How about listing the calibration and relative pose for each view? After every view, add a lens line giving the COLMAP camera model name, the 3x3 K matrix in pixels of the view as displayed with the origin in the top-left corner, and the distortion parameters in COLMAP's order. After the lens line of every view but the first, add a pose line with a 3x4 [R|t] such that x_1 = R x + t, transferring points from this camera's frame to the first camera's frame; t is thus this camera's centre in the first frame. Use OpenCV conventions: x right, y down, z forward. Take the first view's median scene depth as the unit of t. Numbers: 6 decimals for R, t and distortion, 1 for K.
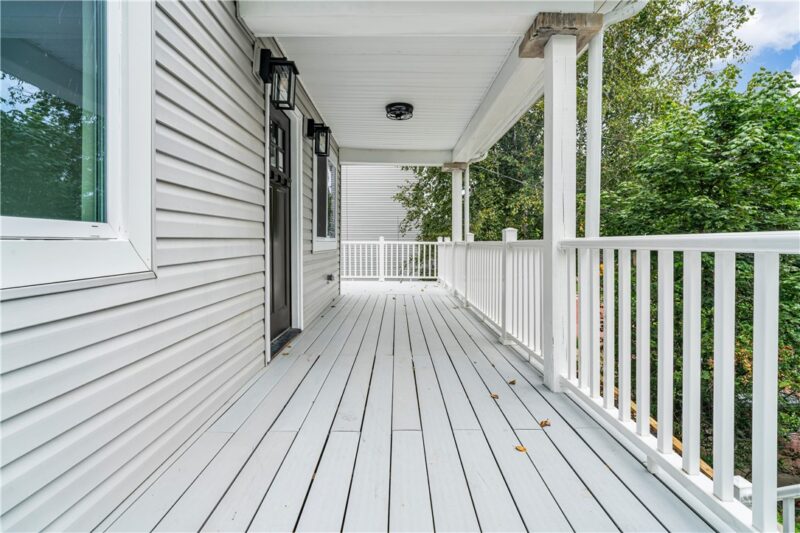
lens RADIAL K [[383.9, 0, 399.3], [0, 383.9, 245.1], [0, 0, 1]] dist [-0.001342, -0.000011]
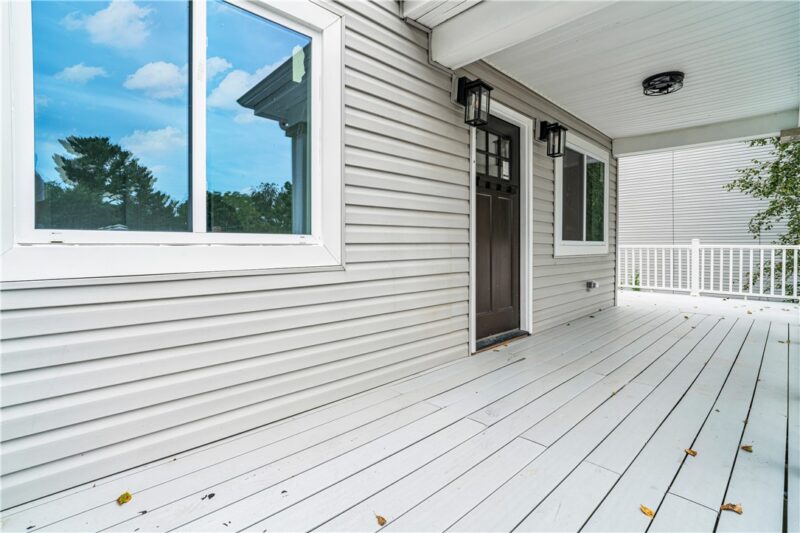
lens RADIAL K [[387.6, 0, 399.3], [0, 387.6, 249.9], [0, 0, 1]] dist [-0.000305, 0.000245]
pose [[0.697959, 0.005125, -0.716119, 0.211177], [-0.003577, 0.999987, 0.003670, -0.000086], [0.716129, 0.000000, 0.697968, 0.036401]]
